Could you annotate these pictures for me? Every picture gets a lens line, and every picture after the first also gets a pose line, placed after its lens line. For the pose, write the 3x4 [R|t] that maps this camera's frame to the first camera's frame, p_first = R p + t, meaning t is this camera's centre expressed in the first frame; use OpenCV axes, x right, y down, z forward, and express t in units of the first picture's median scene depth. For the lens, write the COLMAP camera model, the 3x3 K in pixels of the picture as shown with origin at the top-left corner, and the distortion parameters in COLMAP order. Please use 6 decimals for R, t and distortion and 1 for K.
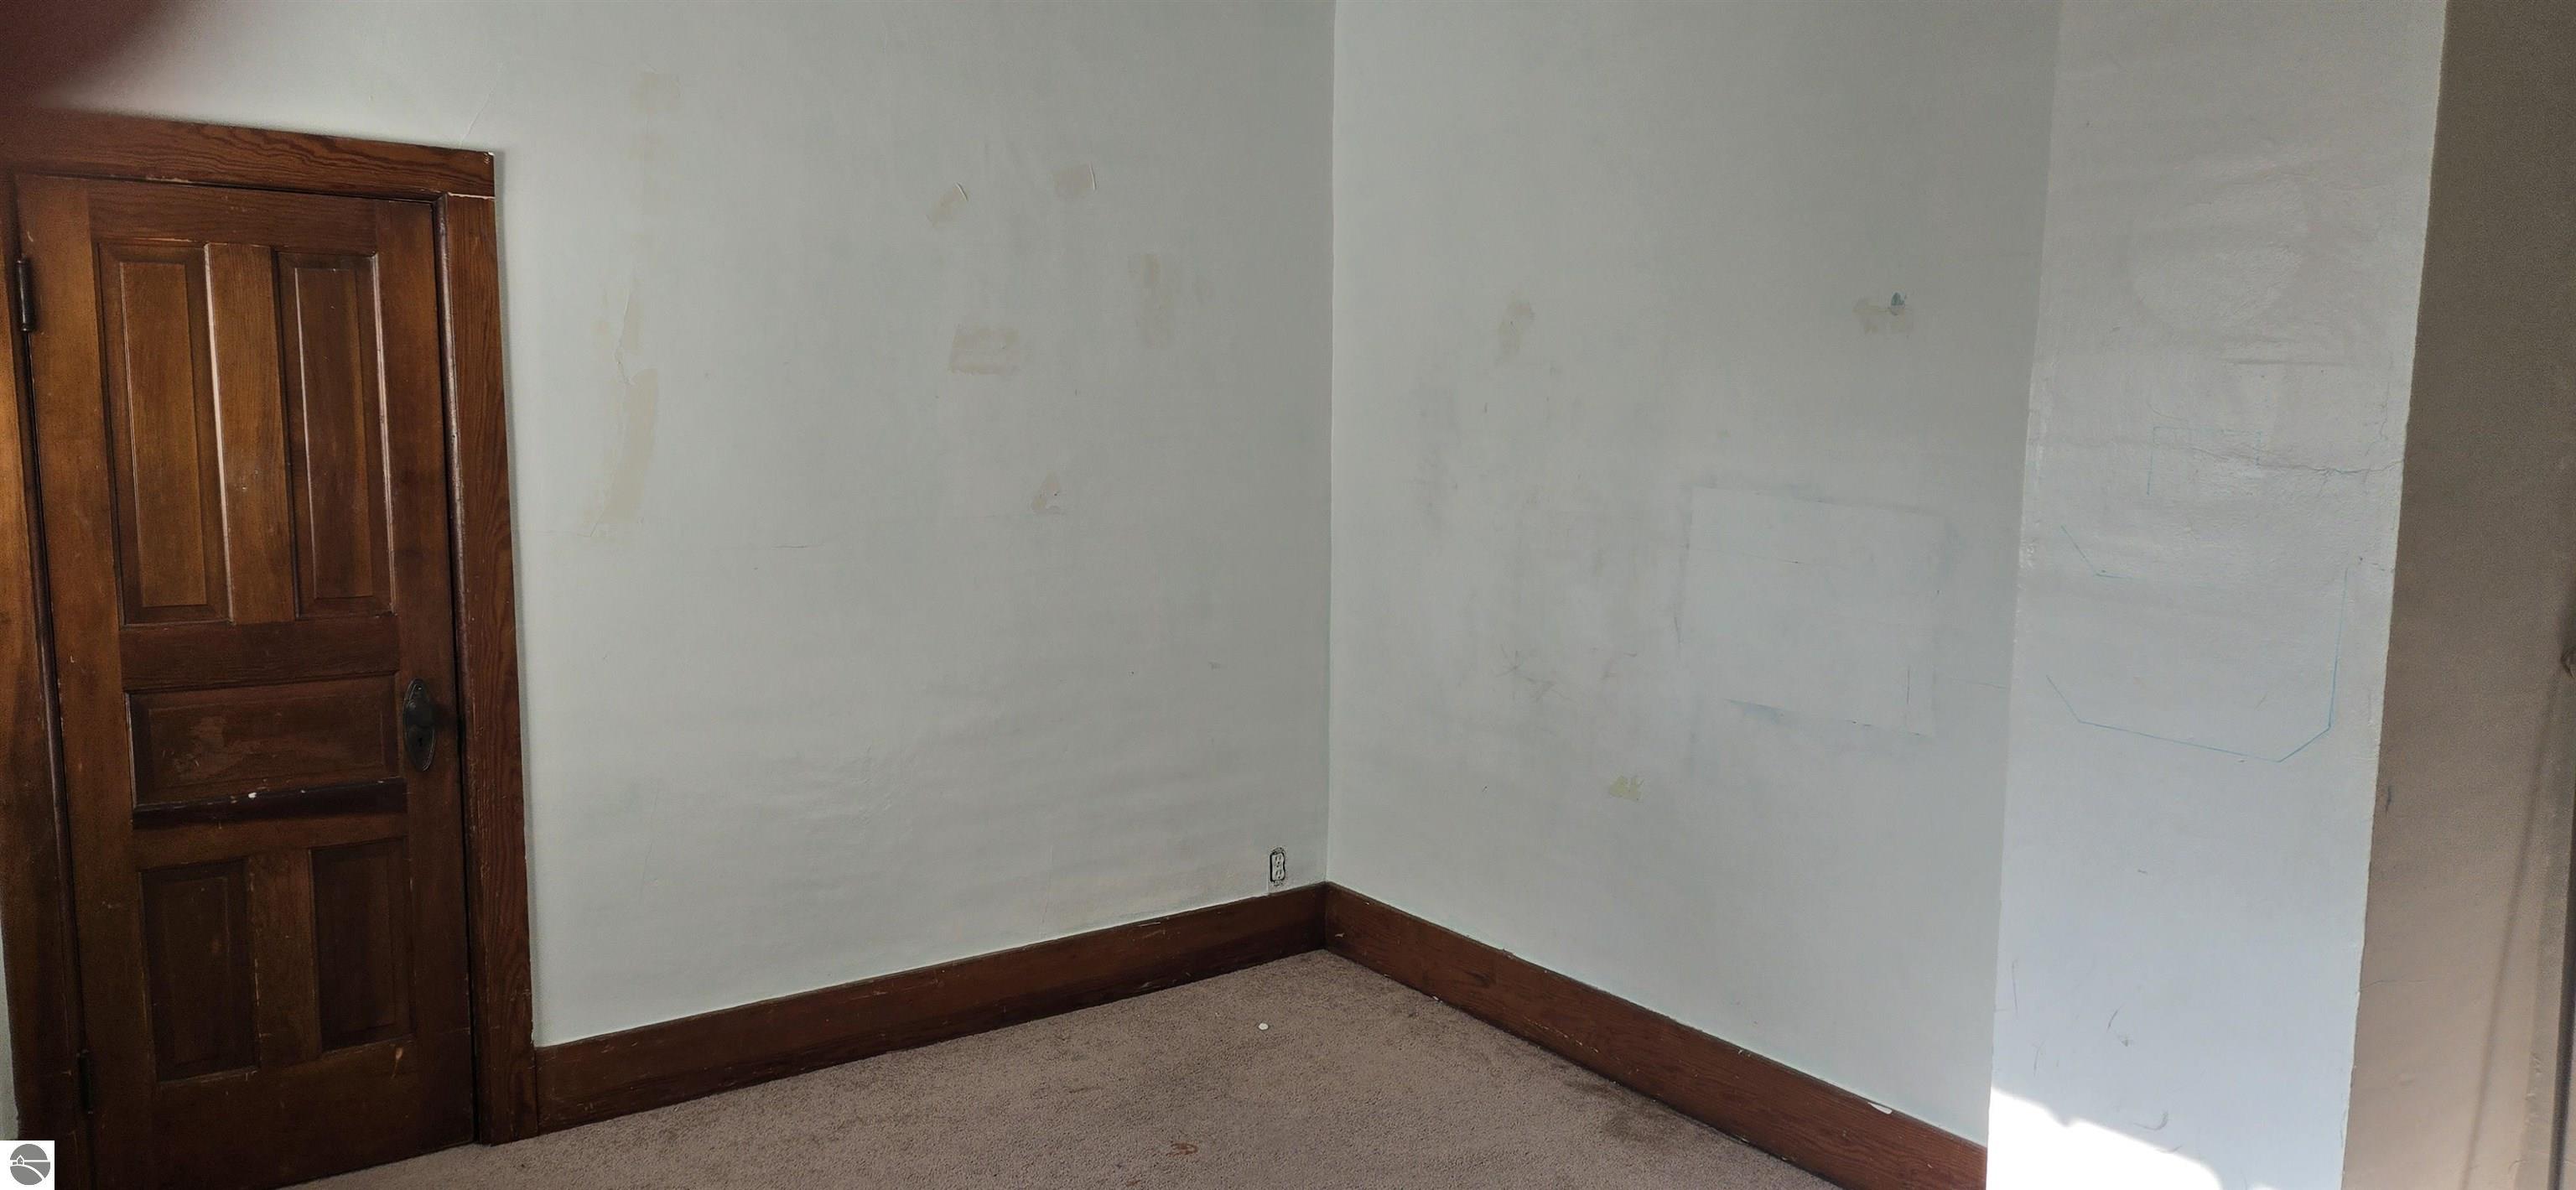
lens RADIAL K [[1659.9, 0, 1287.7], [0, 1659.9, 595.9], [0, 0, 1]] dist [0.007242, -0.003855]
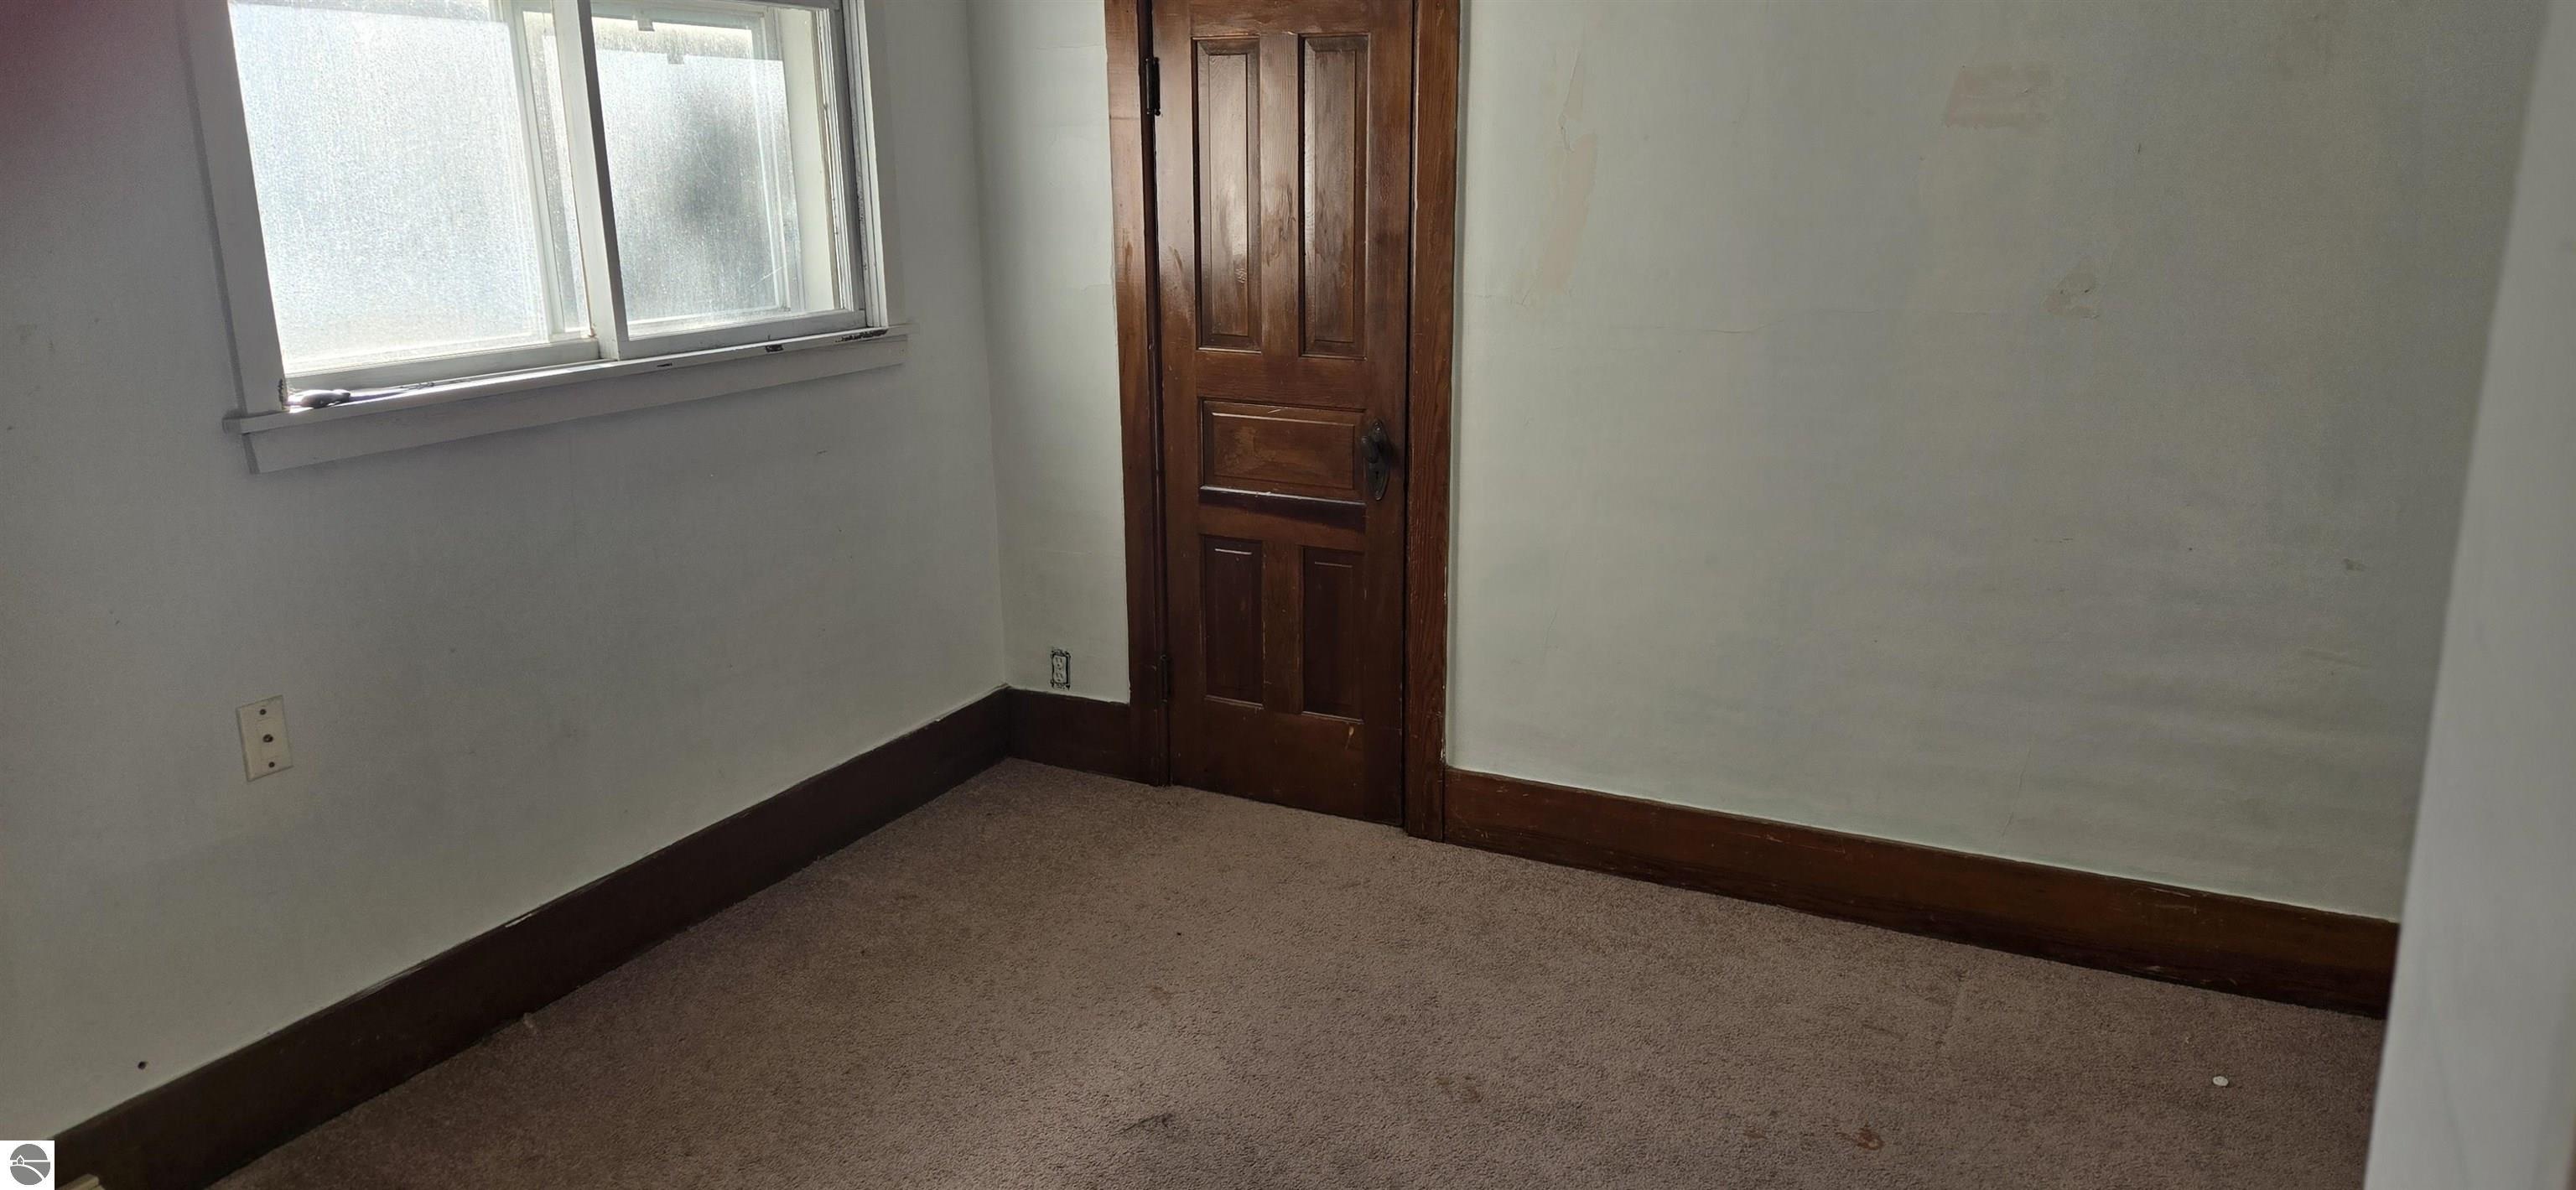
lens RADIAL K [[1659.9, 0, 1288.9], [0, 1659.9, 595.4], [0, 0, 1]] dist [0.007242, -0.003855]
pose [[0.453751, 0.213748, -0.865114, 0.440428], [-0.098573, 0.976888, 0.189664, -0.039891], [0.885660, -0.000783, 0.464334, 0.396987]]
